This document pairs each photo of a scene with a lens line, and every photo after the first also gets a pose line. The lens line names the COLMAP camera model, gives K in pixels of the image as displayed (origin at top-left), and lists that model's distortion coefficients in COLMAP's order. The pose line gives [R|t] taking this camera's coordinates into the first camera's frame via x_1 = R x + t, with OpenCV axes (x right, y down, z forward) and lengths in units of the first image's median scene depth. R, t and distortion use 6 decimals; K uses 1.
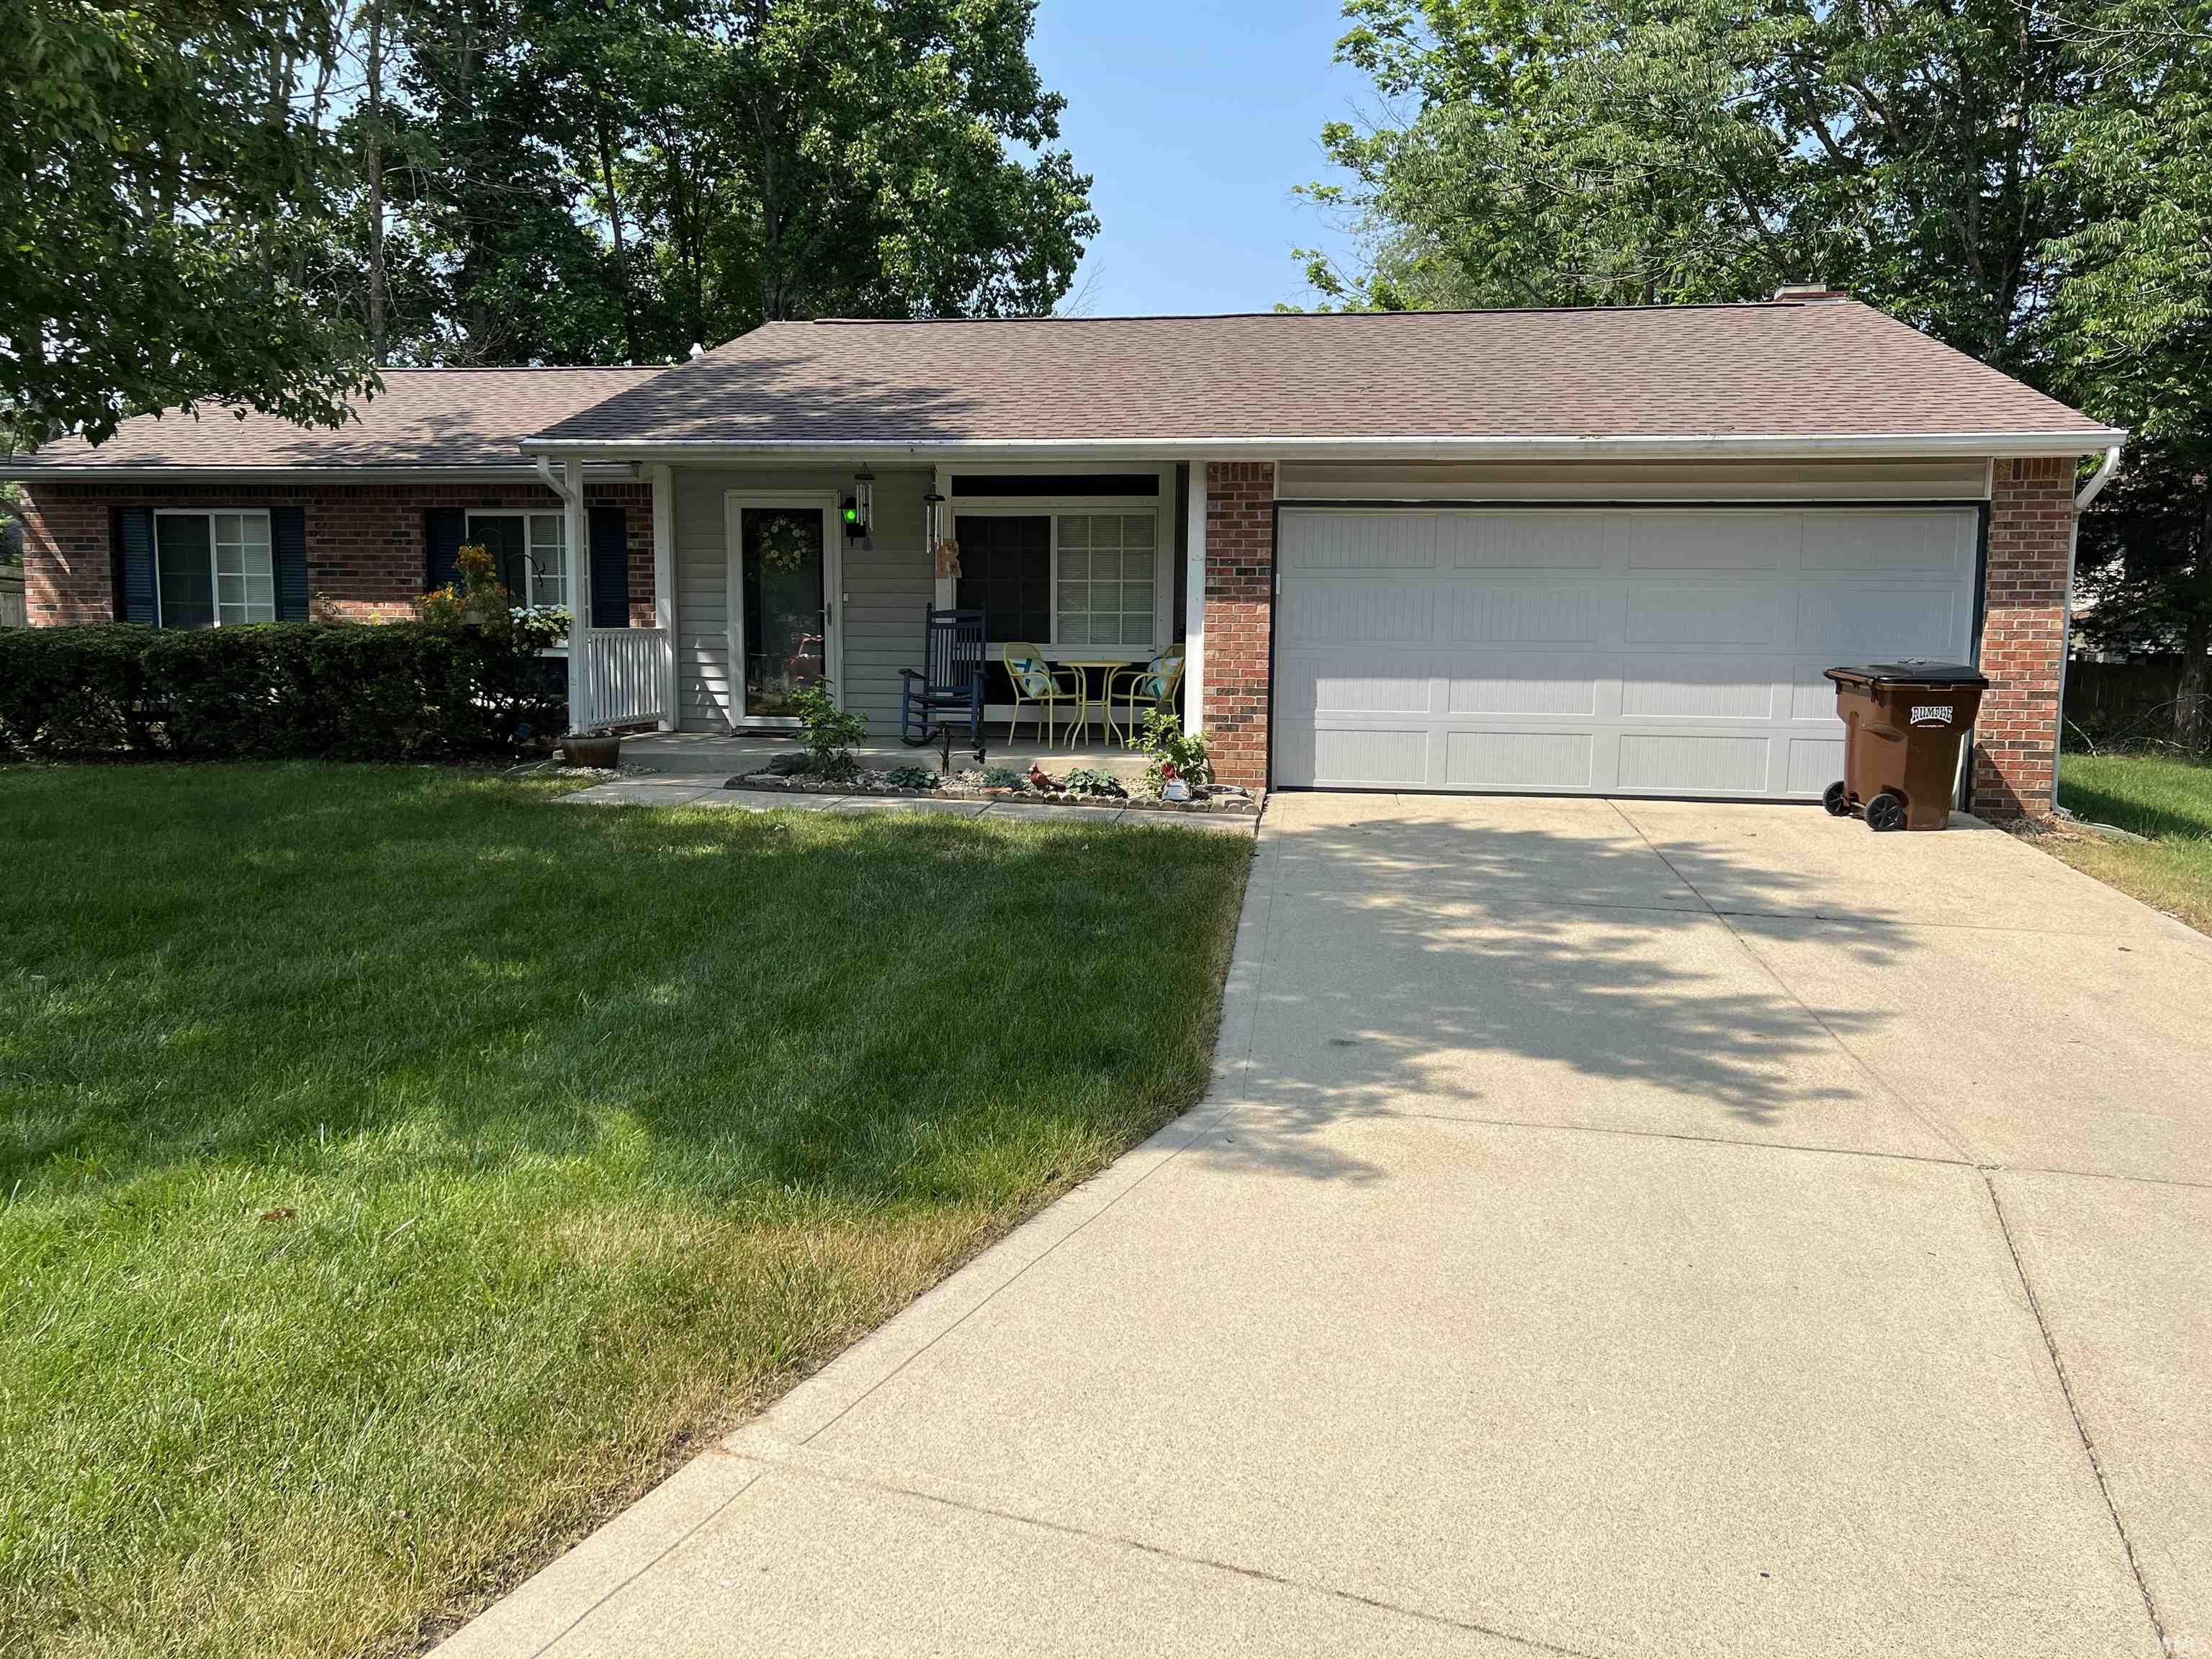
lens RADIAL K [[1695.3, 0, 1143.4], [0, 1695.3, 842.9], [0, 0, 1]] dist [0.110156, -0.194283]
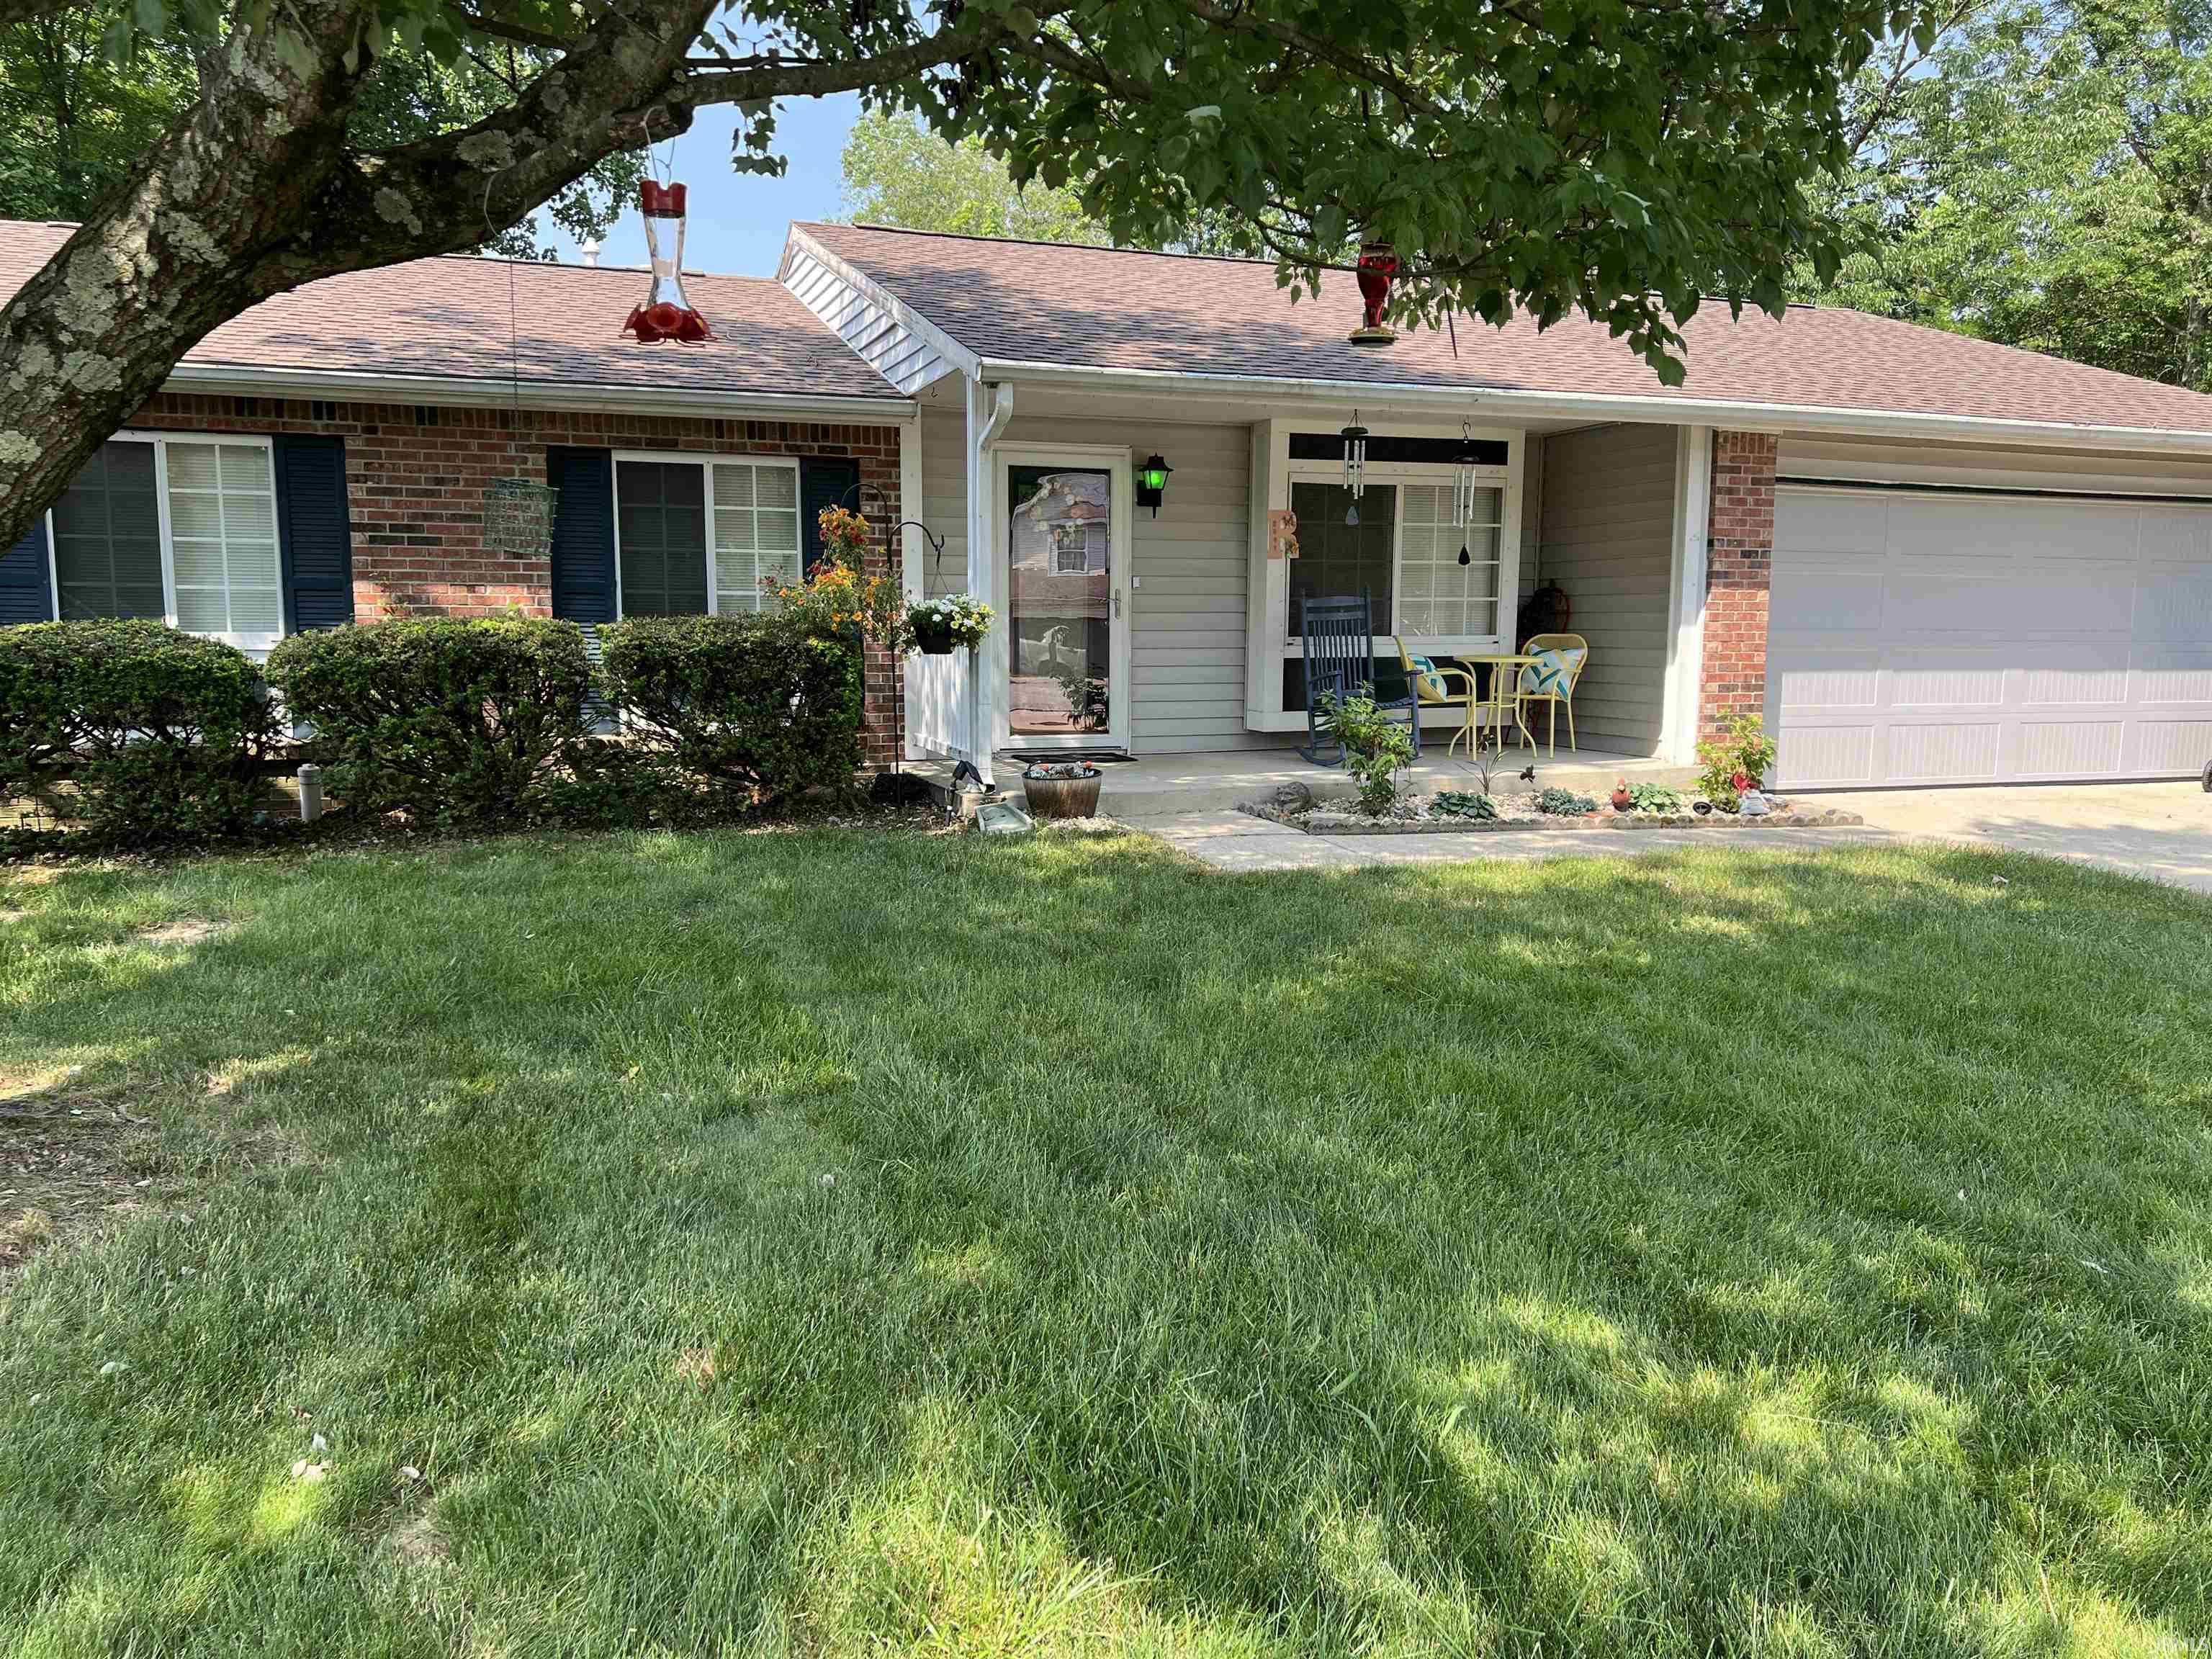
lens RADIAL K [[1695.3, 0, 1143.4], [0, 1695.3, 842.9], [0, 0, 1]] dist [0.110156, -0.194283]
pose [[0.877097, -0.067698, 0.475519, -0.574995], [0.061606, 0.997696, 0.028405, -0.046020], [-0.476347, 0.004381, 0.879247, 0.309898]]
